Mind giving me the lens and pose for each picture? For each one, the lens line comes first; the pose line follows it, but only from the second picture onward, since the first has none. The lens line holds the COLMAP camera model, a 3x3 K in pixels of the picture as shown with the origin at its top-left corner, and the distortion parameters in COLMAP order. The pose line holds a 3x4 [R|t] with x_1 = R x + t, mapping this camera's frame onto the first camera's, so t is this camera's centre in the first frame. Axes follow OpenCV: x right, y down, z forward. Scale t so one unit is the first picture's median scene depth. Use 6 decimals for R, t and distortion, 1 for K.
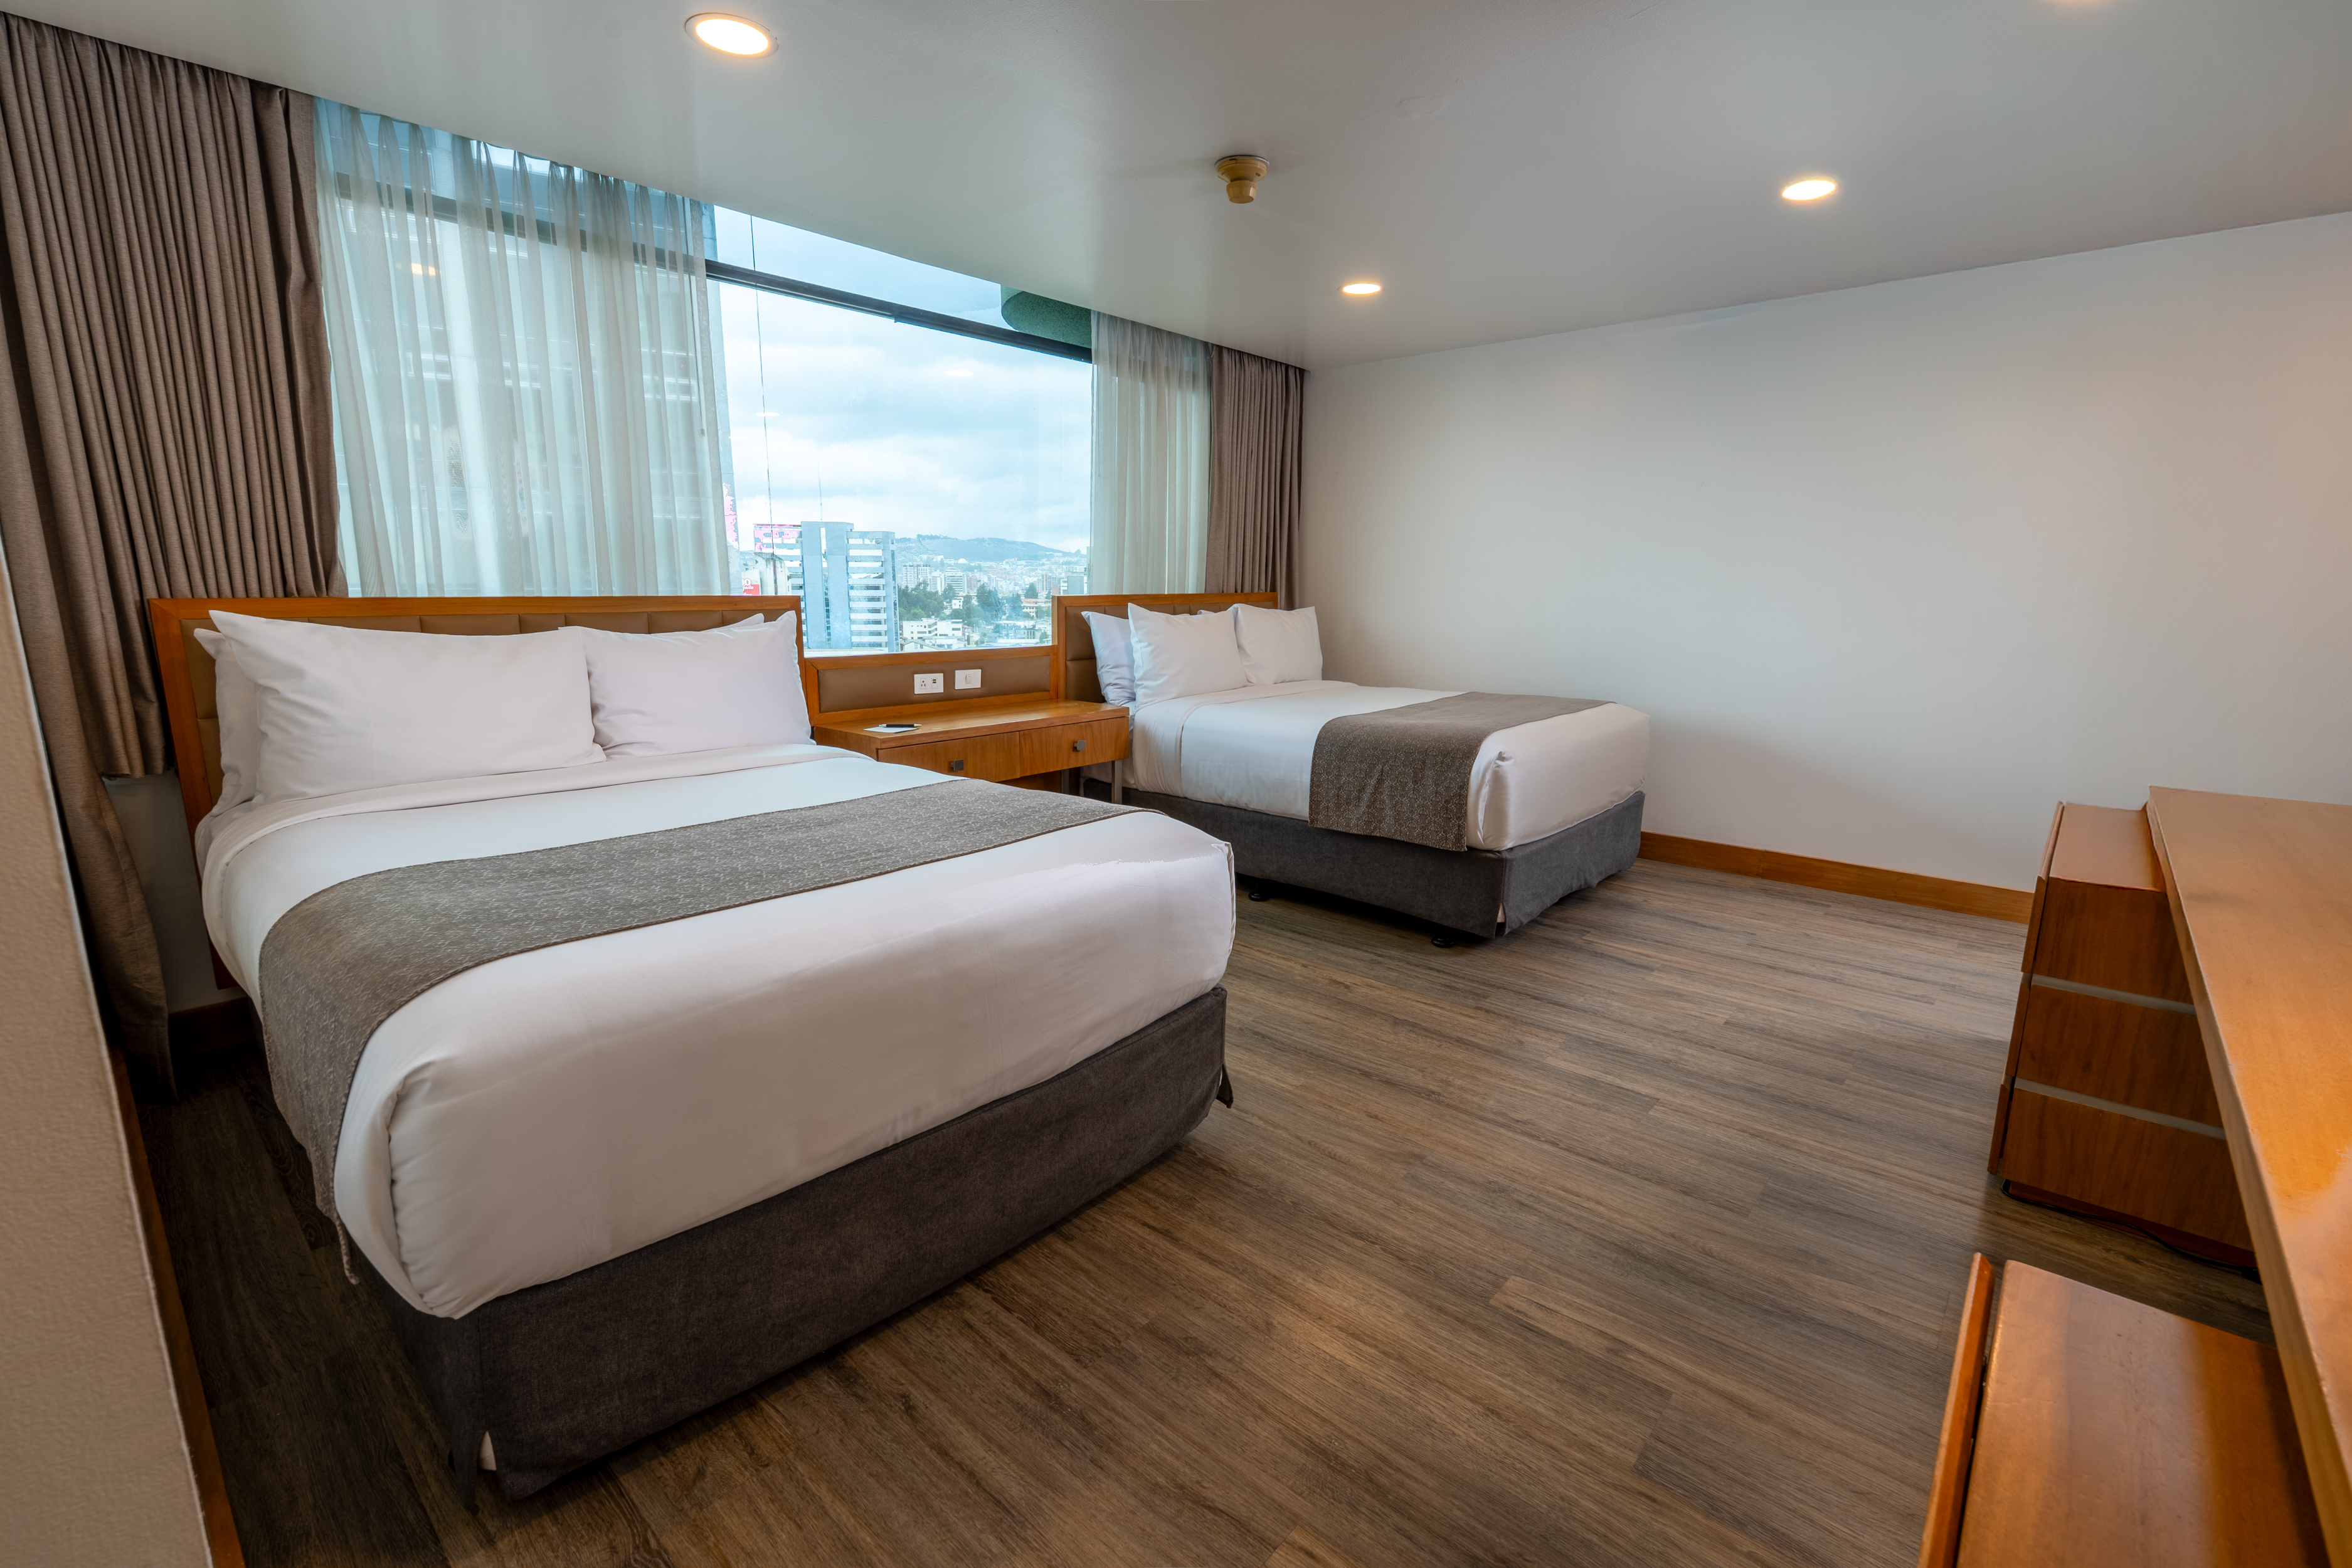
lens RADIAL K [[1031.1, 0, 1176.0], [0, 1031.1, 784.0], [0, 0, 1]] dist [0.000754, -0.000033]
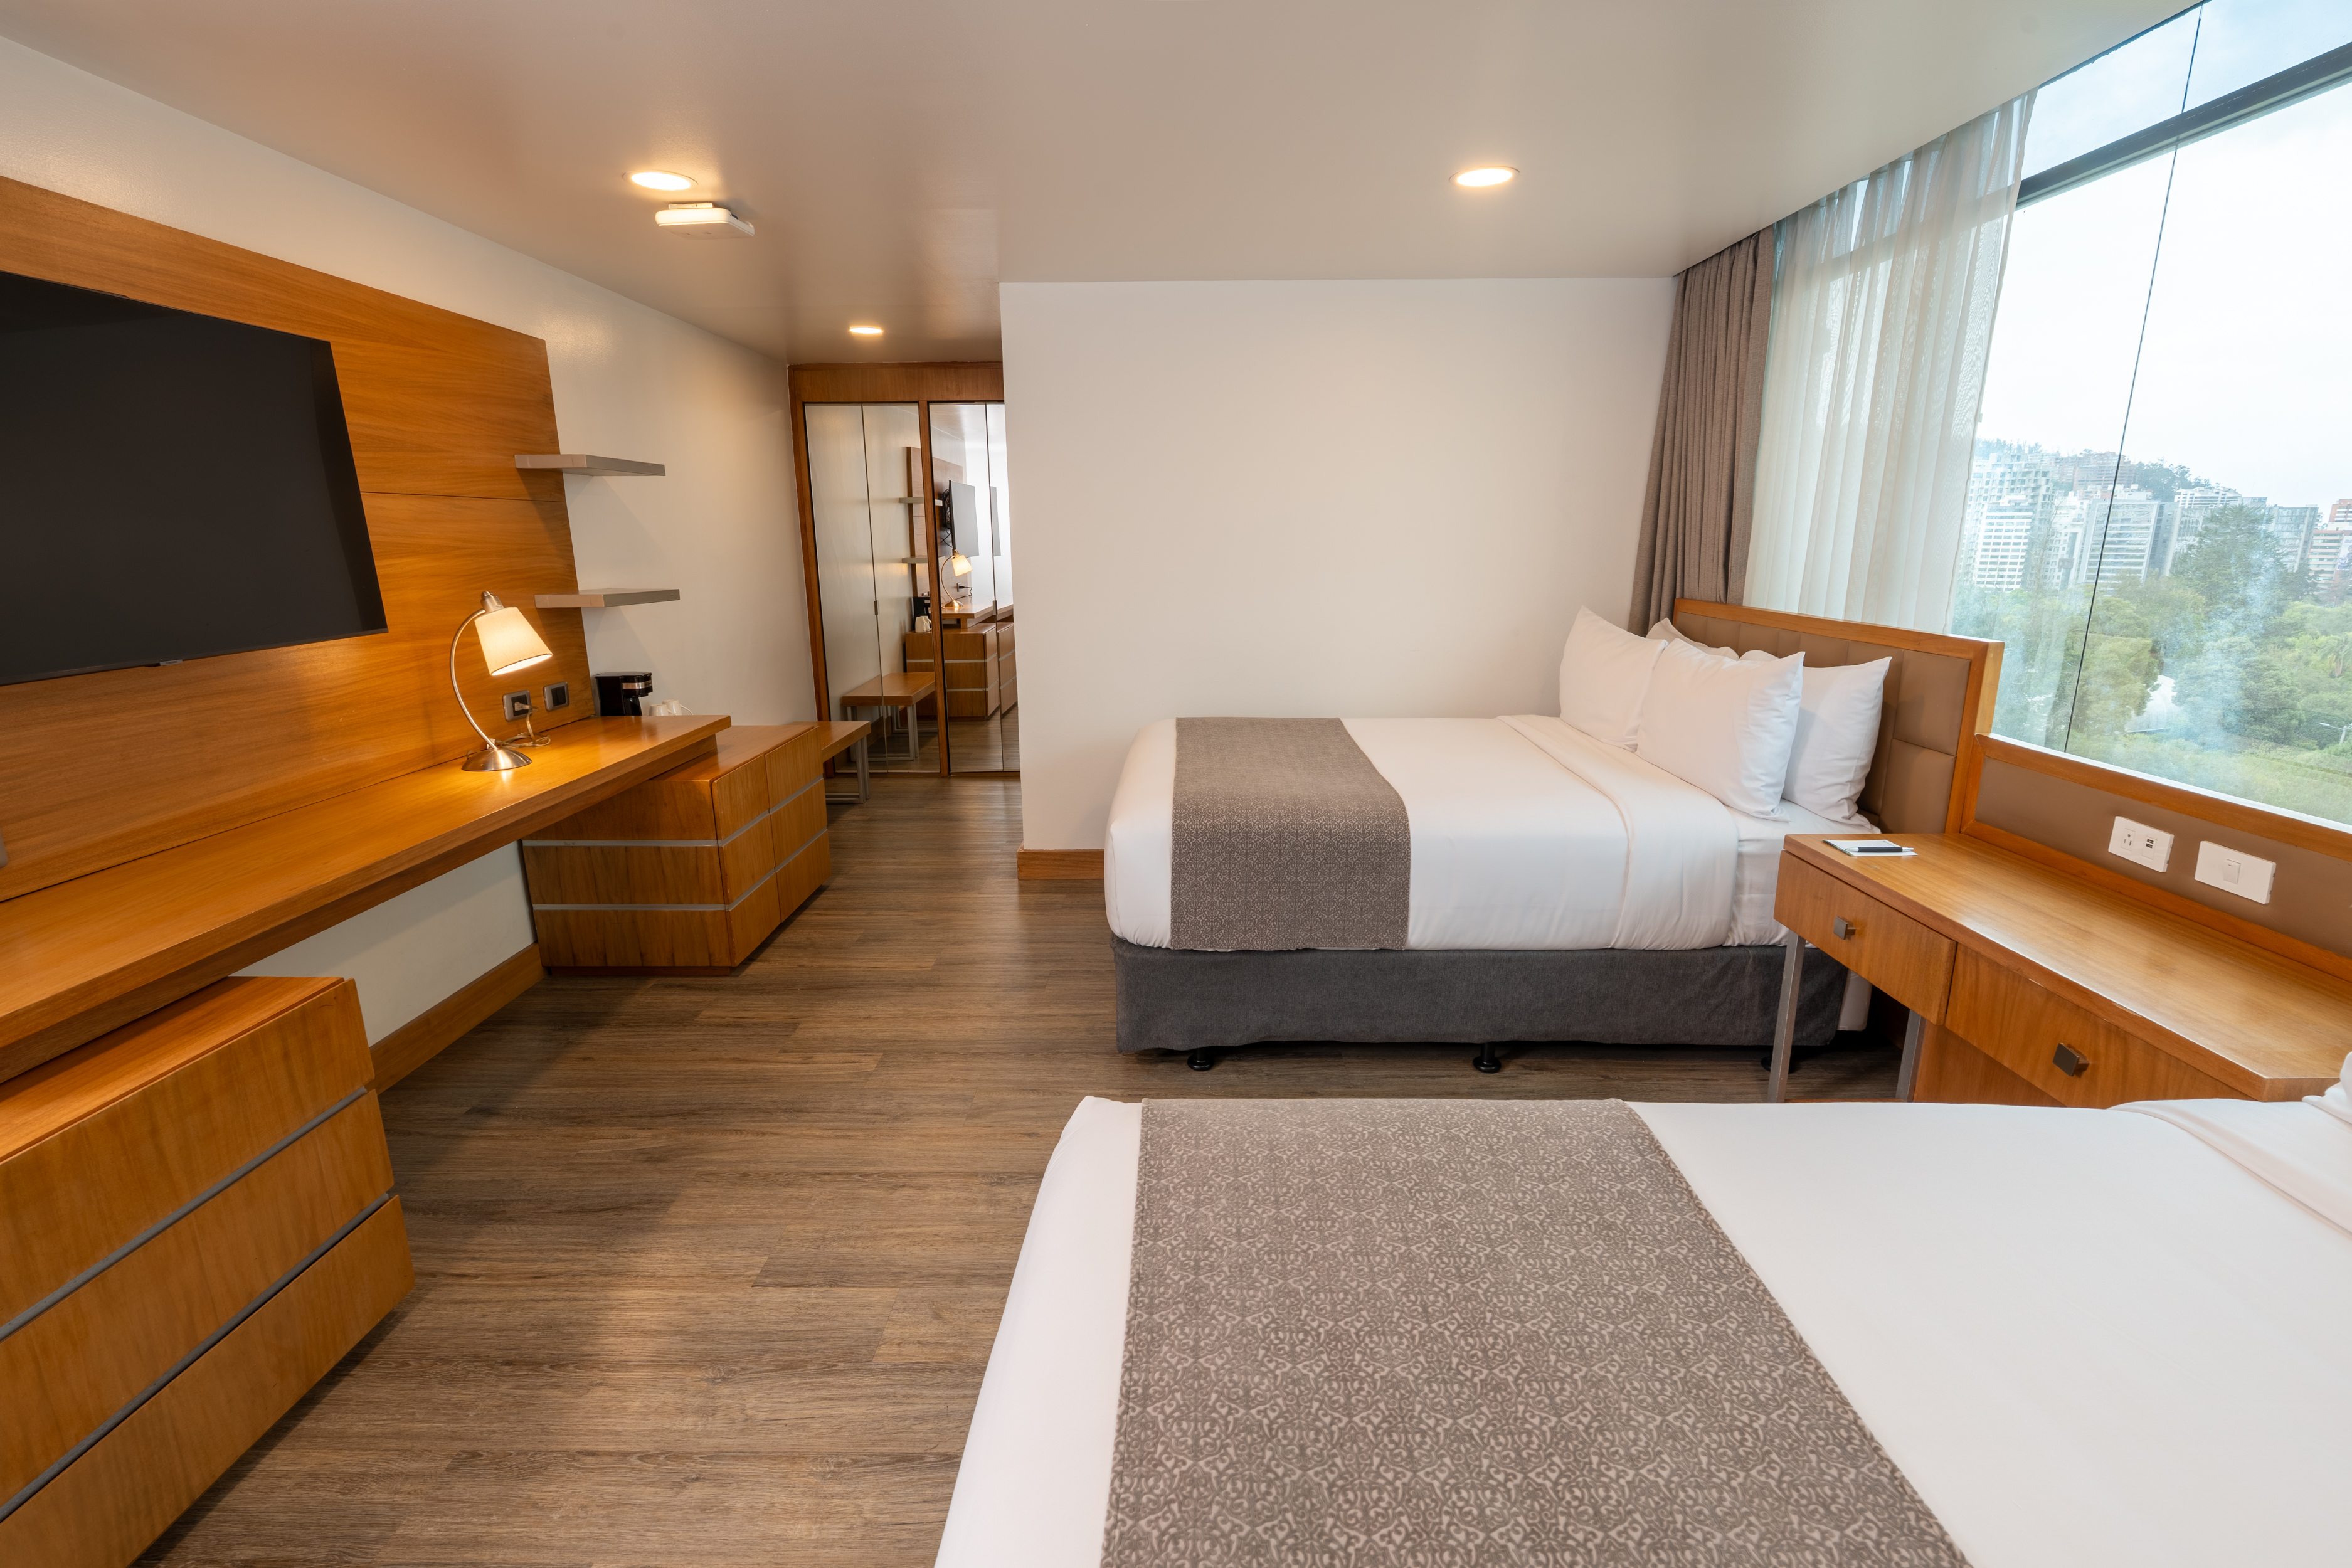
lens RADIAL K [[1072.1, 0, 1176.0], [0, 1072.1, 784.0], [0, 0, 1]] dist [-0.016346, -0.000289]
pose [[-0.757124, 0.147250, -0.636460, 0.662526], [-0.125553, 0.923304, 0.362969, -0.381858], [0.641093, 0.354722, -0.680567, 1.575422]]
